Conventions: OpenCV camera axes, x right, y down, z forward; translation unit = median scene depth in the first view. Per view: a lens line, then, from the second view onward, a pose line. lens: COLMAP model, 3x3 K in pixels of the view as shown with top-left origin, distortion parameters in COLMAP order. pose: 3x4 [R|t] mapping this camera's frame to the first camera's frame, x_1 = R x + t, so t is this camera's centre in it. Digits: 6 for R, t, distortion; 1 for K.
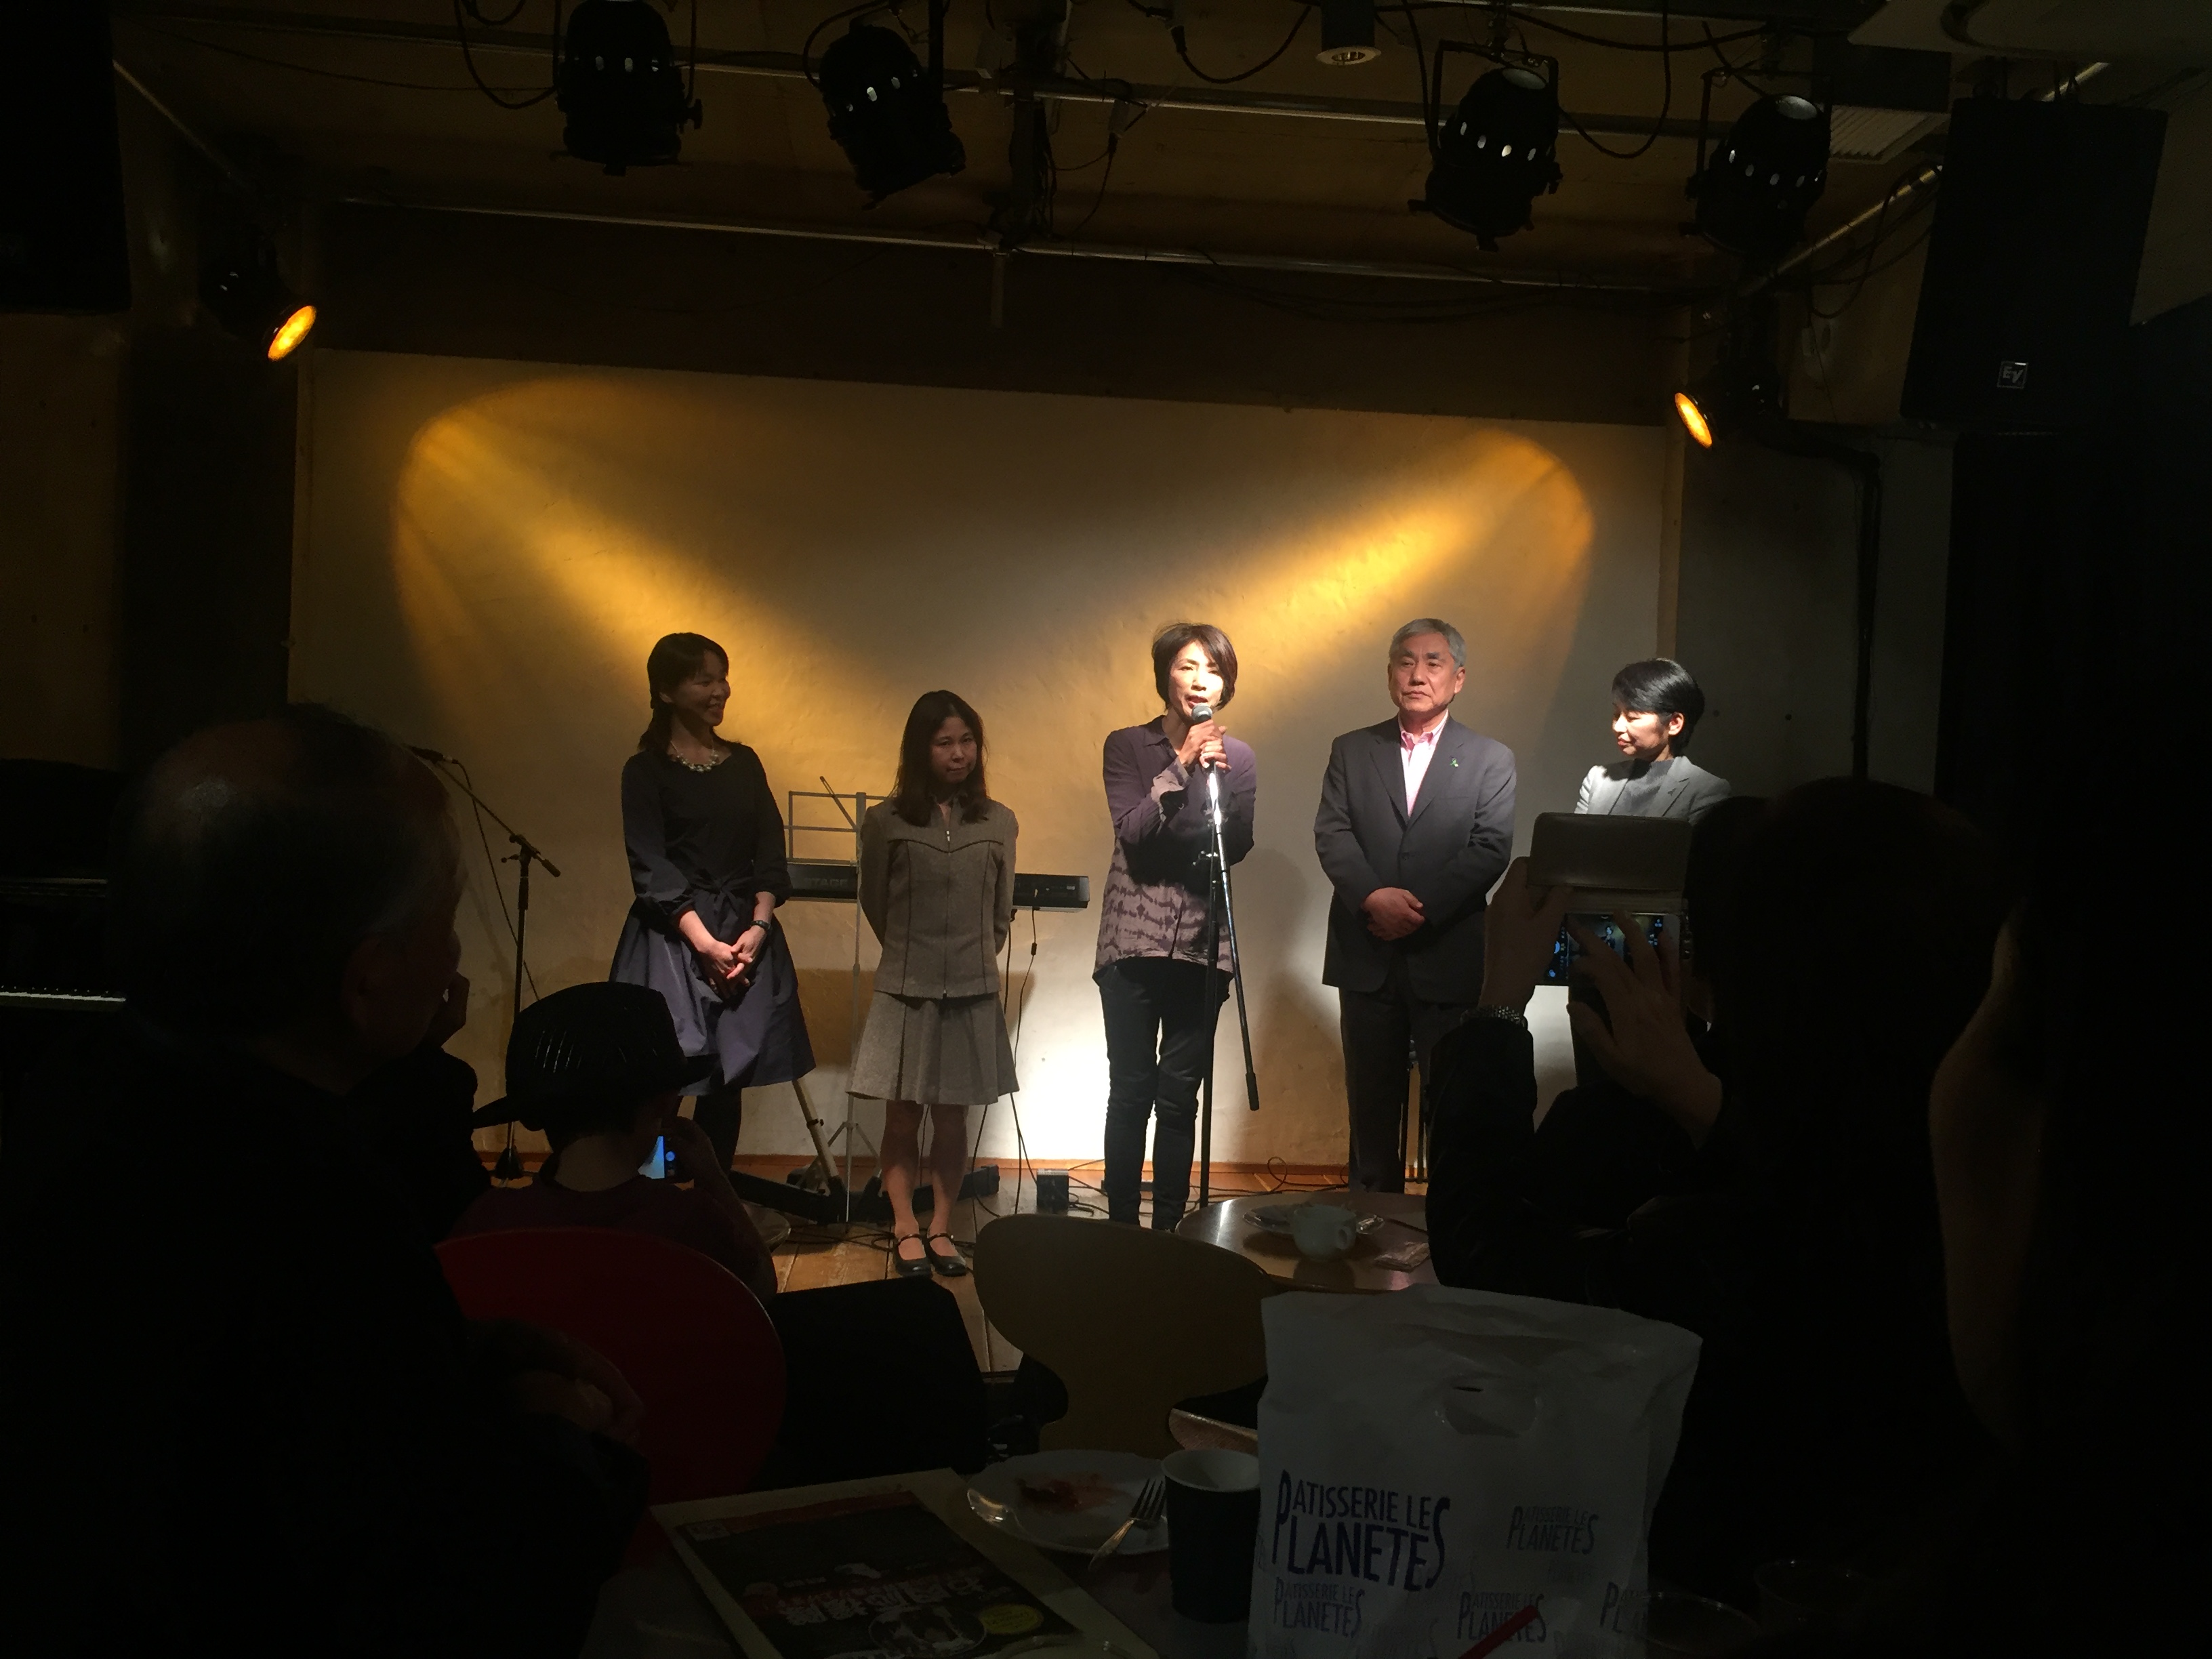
lens RADIAL K [[1816.8, 0, 1106.0], [0, 1816.8, 829.5], [0, 0, 1]] dist [0.047390, 0.000665]
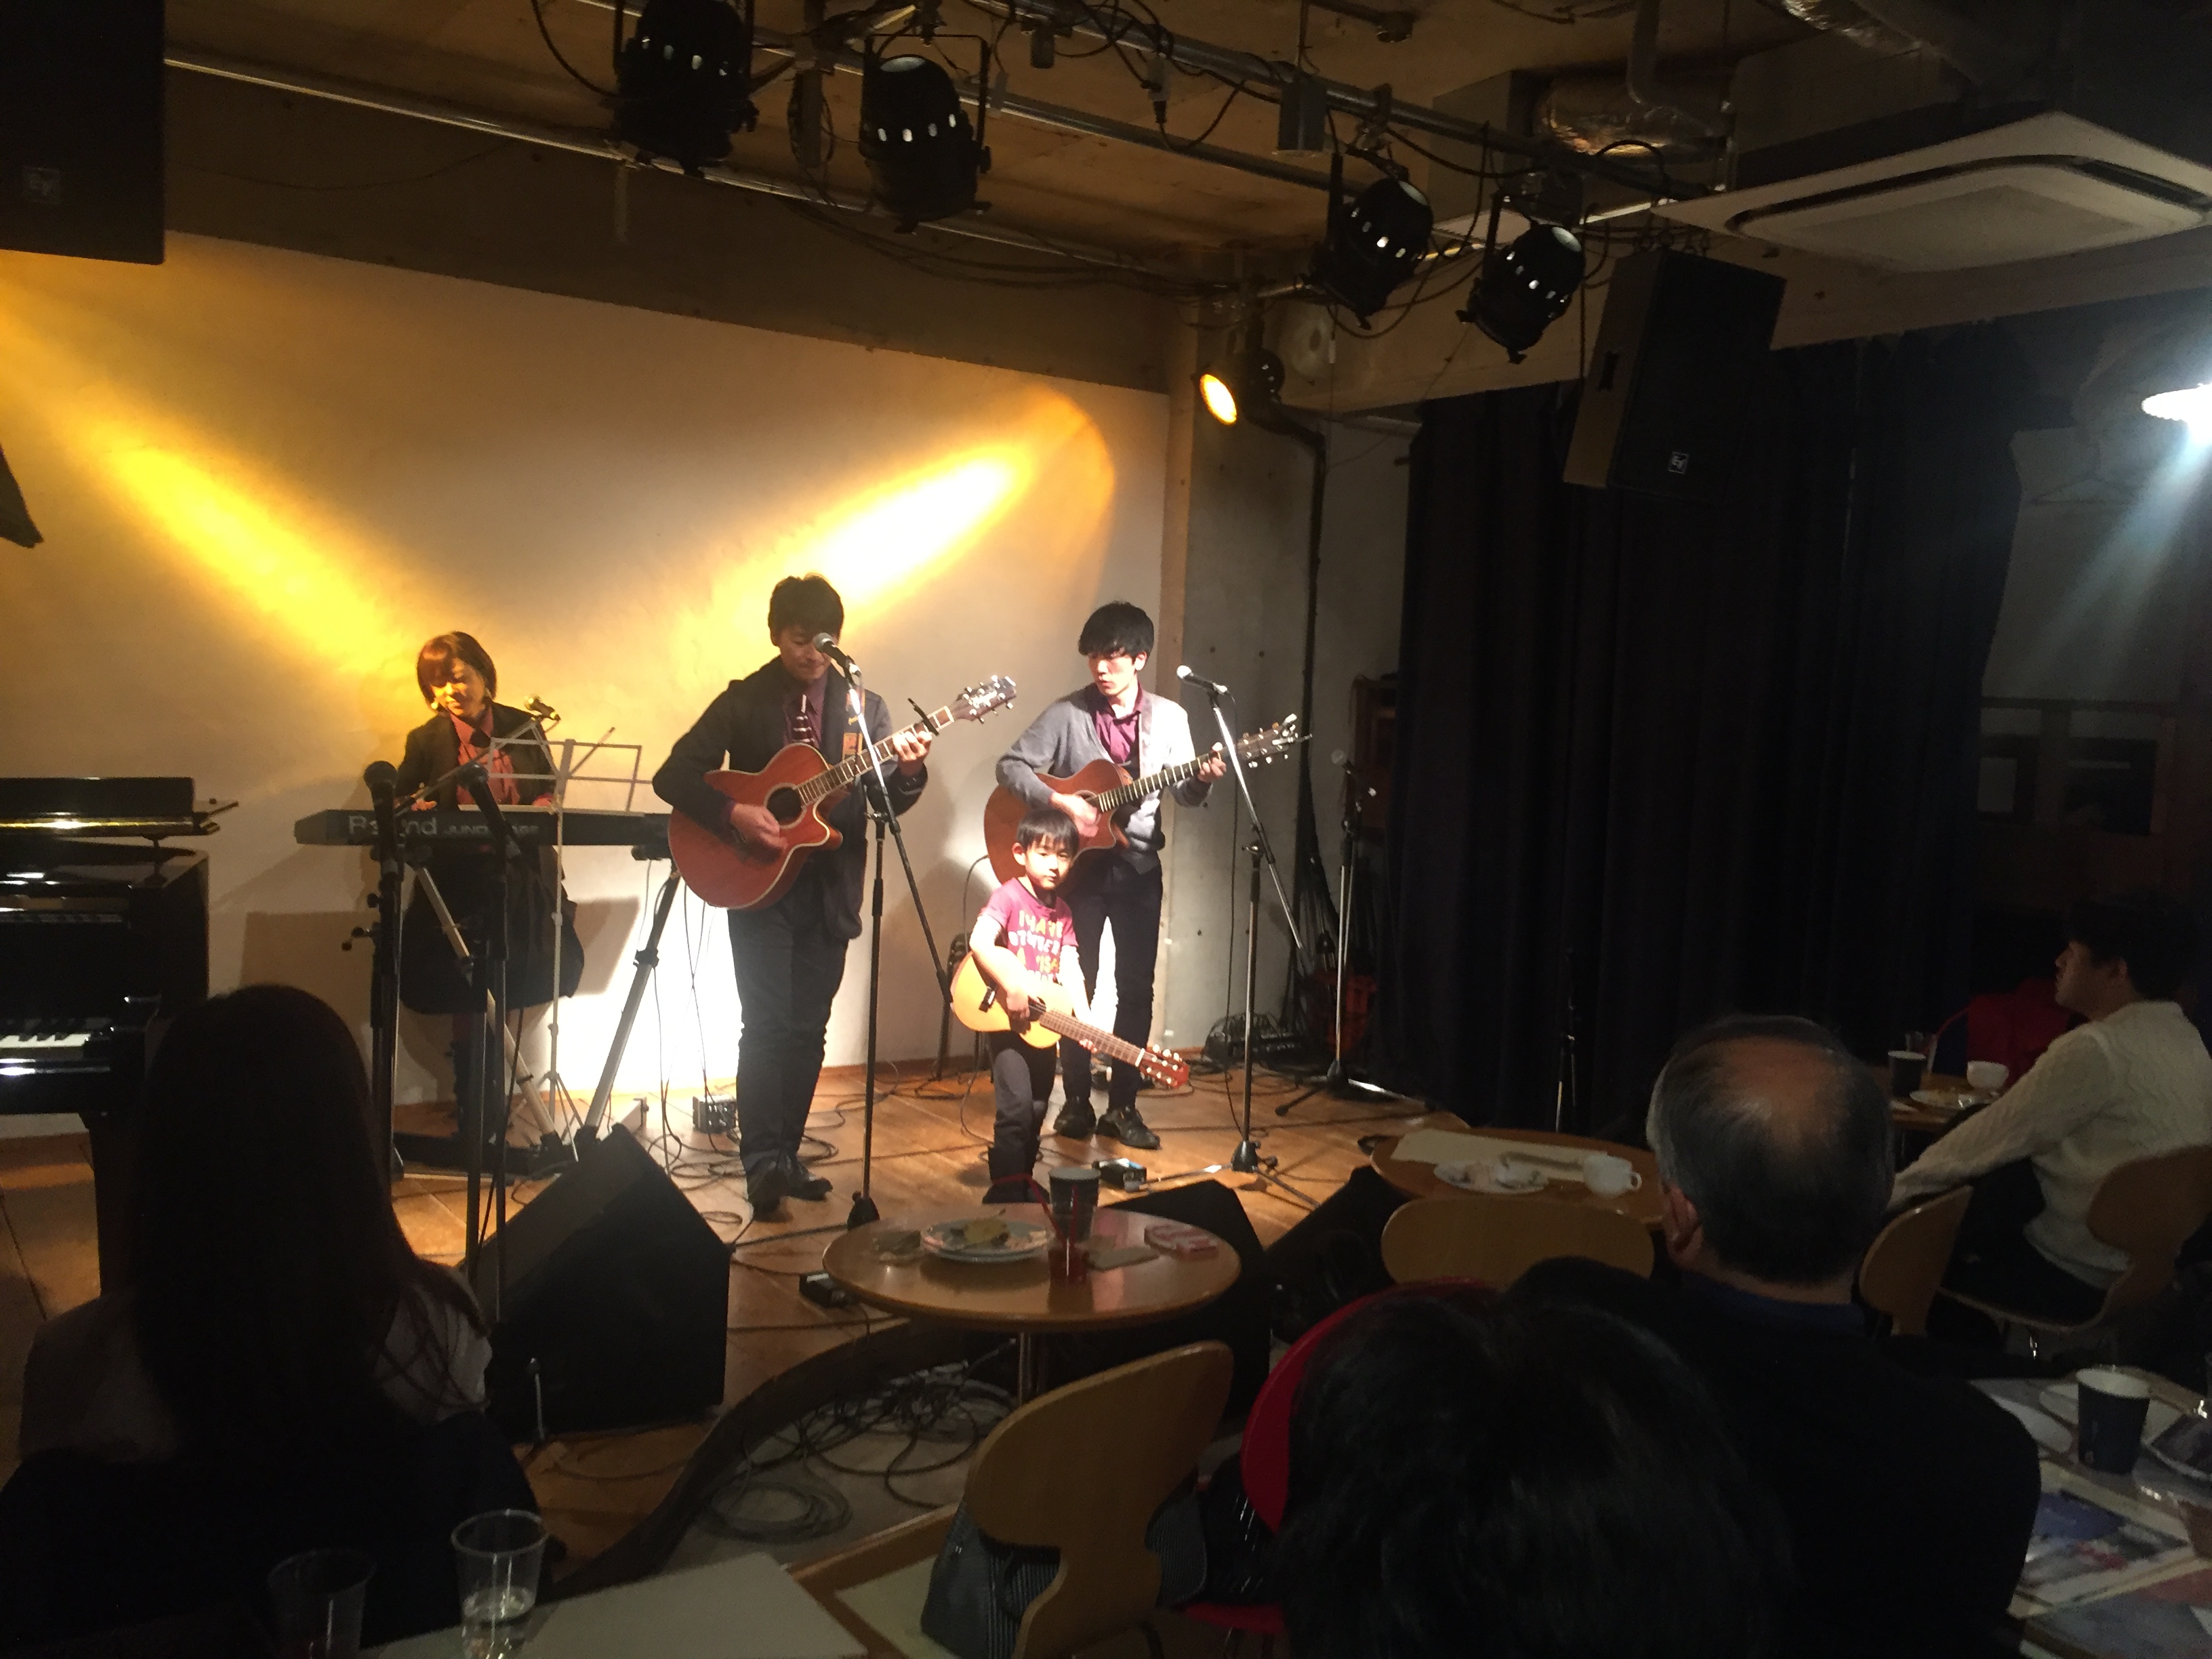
lens RADIAL K [[1816.8, 0, 1106.0], [0, 1816.8, 829.5], [0, 0, 1]] dist [0.047390, 0.000665]
pose [[0.877502, -0.031142, 0.478560, -0.290391], [-0.012215, 0.996114, 0.087219, -0.049884], [-0.479417, -0.082381, 0.873712, 0.002601]]
